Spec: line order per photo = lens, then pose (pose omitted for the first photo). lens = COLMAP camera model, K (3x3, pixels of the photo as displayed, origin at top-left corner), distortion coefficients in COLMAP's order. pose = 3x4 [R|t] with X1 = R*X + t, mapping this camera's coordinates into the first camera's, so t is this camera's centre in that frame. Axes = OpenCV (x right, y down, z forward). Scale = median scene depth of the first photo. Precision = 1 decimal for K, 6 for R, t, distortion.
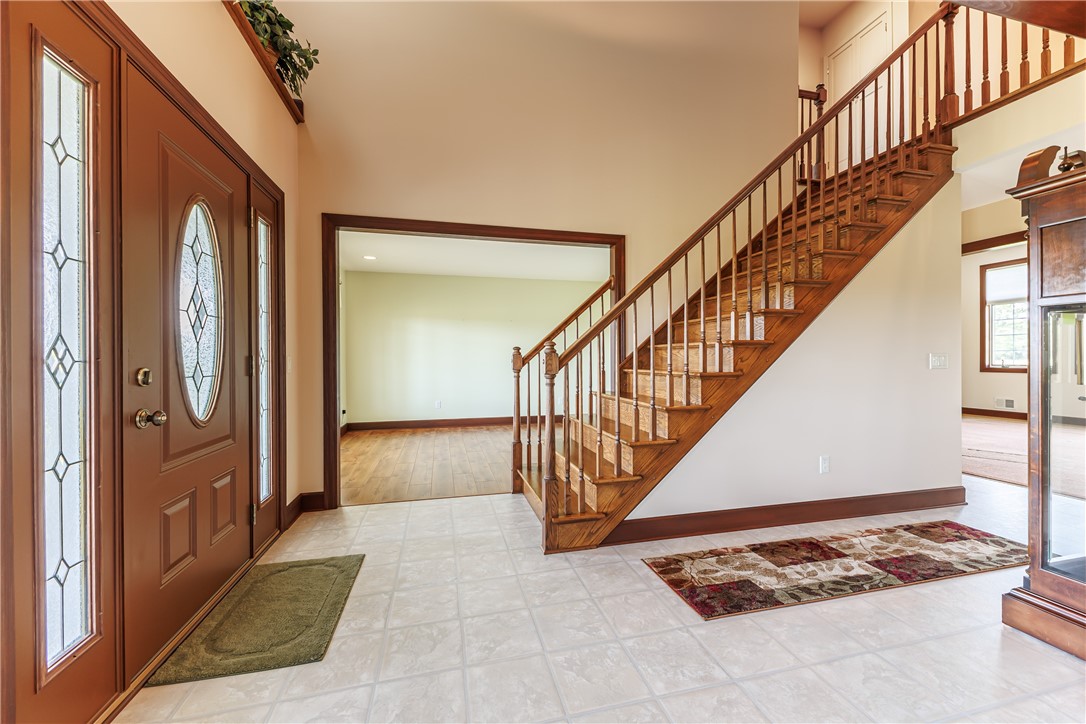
lens RADIAL K [[428.5, 0, 543.0], [0, 428.5, 362.0], [0, 0, 1]] dist [0.006972, -0.000553]
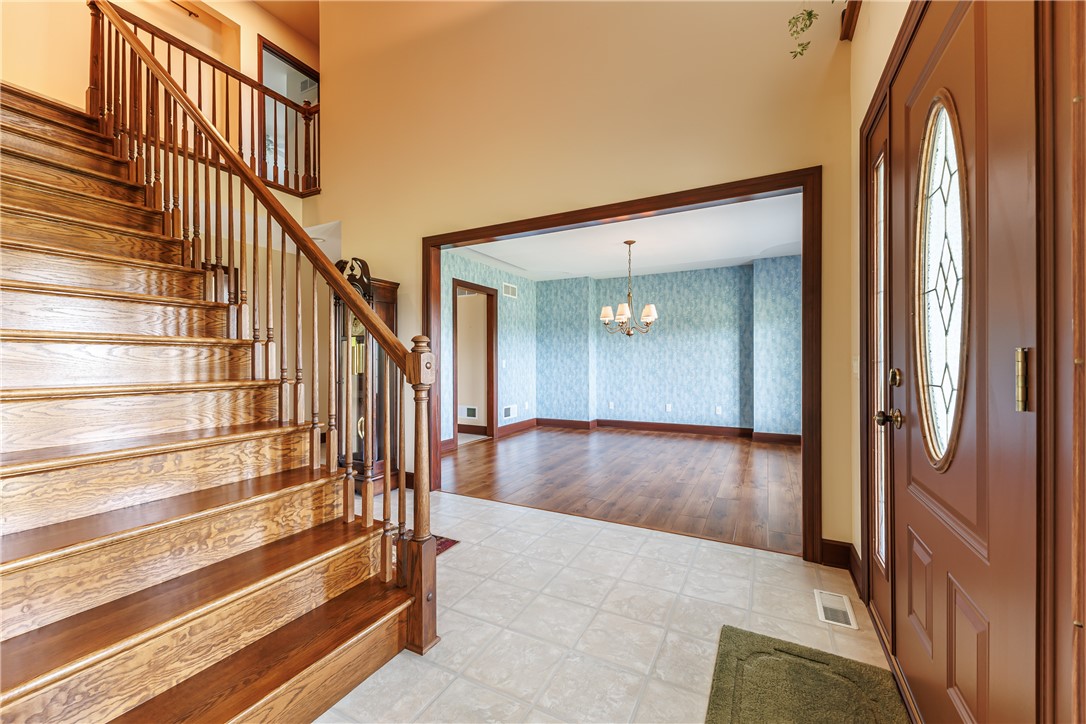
lens RADIAL K [[428.5, 0, 543.0], [0, 428.5, 362.0], [0, 0, 1]] dist [0.006972, -0.000553]
pose [[-0.754822, 0.003638, 0.655919, -0.680518], [0.006410, 0.999978, 0.001830, -0.010679], [-0.655898, 0.005586, -0.754829, 1.634131]]
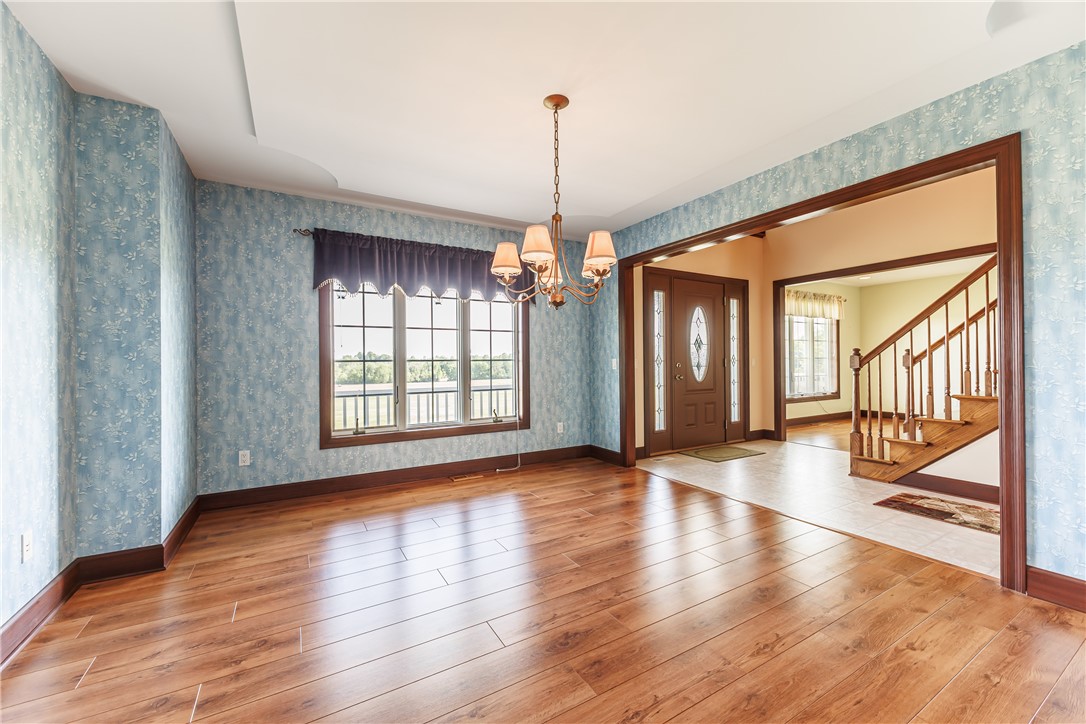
lens RADIAL K [[428.5, 0, 543.0], [0, 428.5, 362.0], [0, 0, 1]] dist [0.006972, -0.000553]
pose [[0.282460, 0.003637, -0.959272, 1.457229], [-0.000141, 0.999993, 0.003750, -0.001710], [0.959279, -0.000924, 0.282458, -0.712319]]
